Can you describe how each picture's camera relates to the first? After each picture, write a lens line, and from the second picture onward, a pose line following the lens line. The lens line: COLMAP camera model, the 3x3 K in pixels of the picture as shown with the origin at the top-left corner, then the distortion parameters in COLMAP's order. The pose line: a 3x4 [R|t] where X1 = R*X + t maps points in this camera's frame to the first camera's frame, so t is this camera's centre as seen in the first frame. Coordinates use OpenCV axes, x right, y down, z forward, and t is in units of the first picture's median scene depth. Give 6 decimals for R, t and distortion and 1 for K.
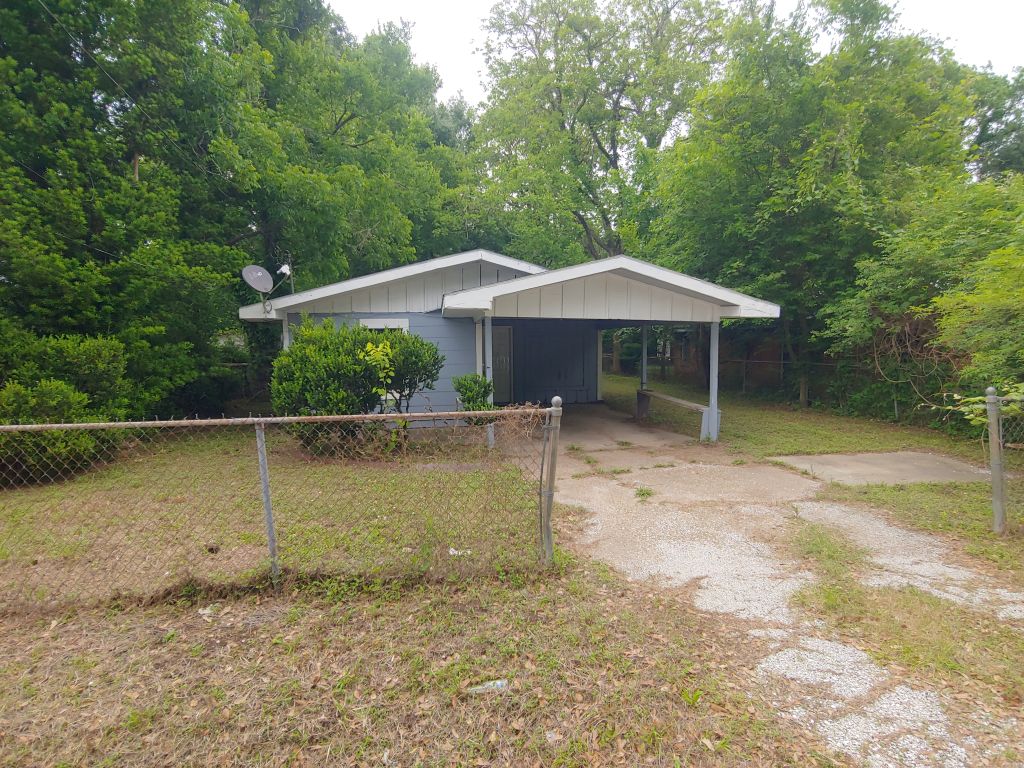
lens RADIAL K [[518.3, 0, 510.4], [0, 518.3, 383.8], [0, 0, 1]] dist [-0.014387, -0.000527]
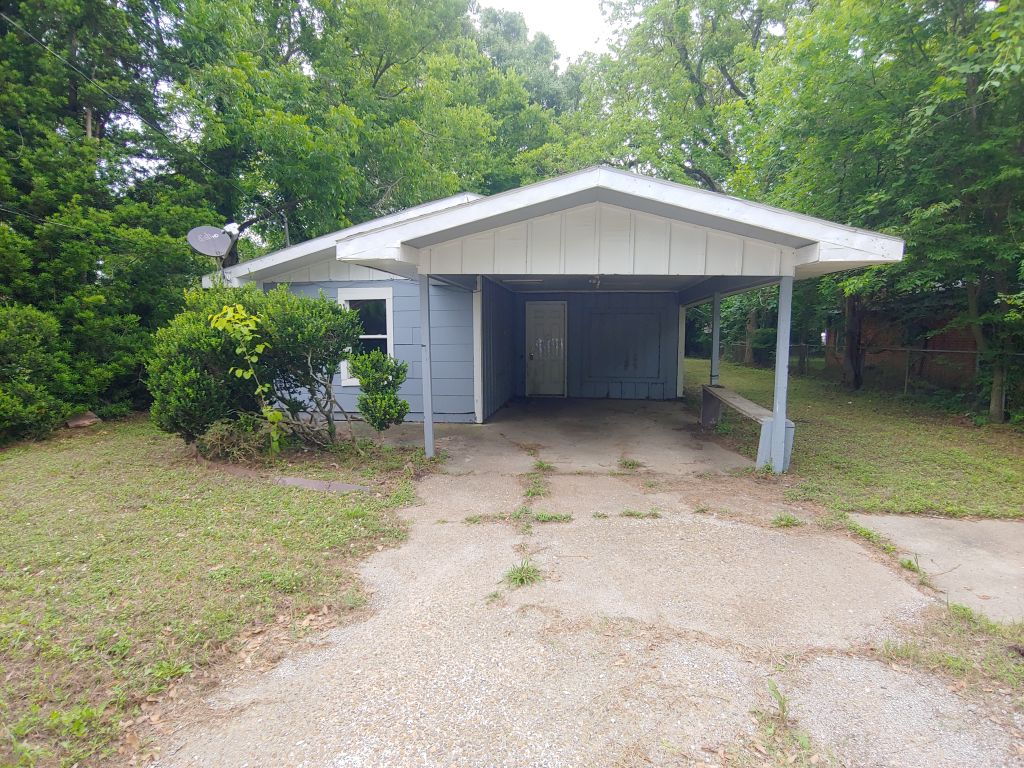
lens RADIAL K [[518.3, 0, 510.4], [0, 518.3, 383.8], [0, 0, 1]] dist [-0.014387, -0.000527]
pose [[0.955560, 0.035142, -0.292695, 0.276498], [-0.029137, 0.999266, 0.024850, -0.000033], [0.293353, -0.015218, 0.955883, 0.341469]]
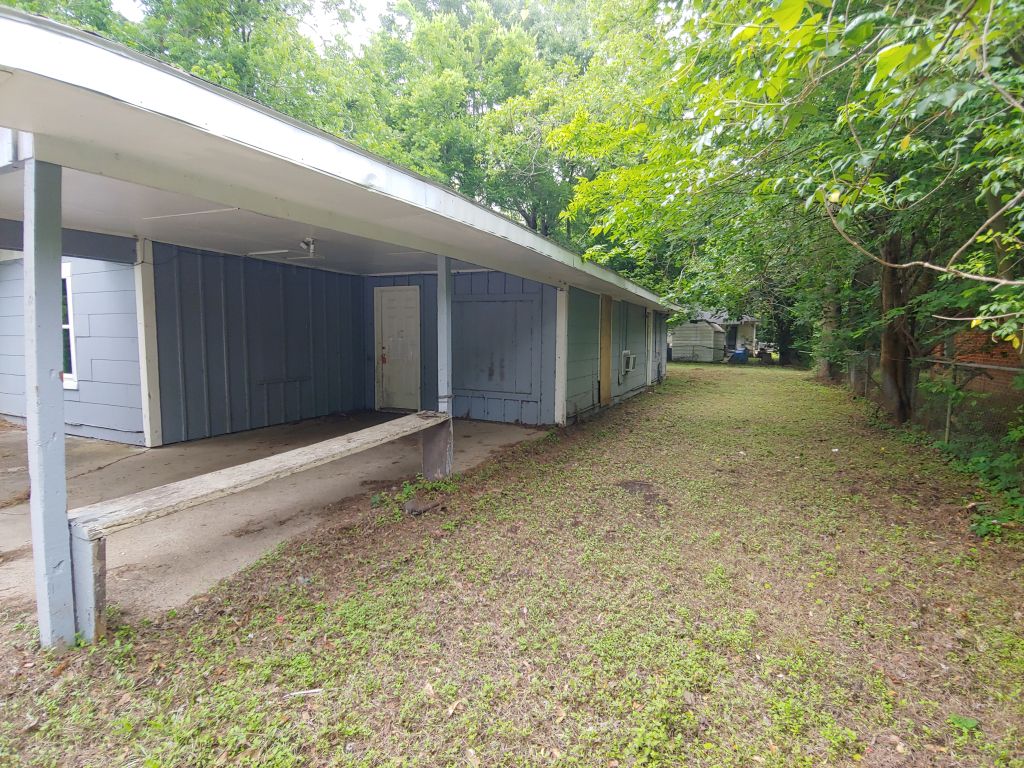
lens RADIAL K [[518.3, 0, 510.4], [0, 518.3, 383.8], [0, 0, 1]] dist [-0.014387, -0.000527]
pose [[0.838258, 0.066927, -0.541151, 0.732005], [-0.062212, 0.997697, 0.027021, -0.035211], [0.541714, 0.011015, 0.840491, 0.950689]]
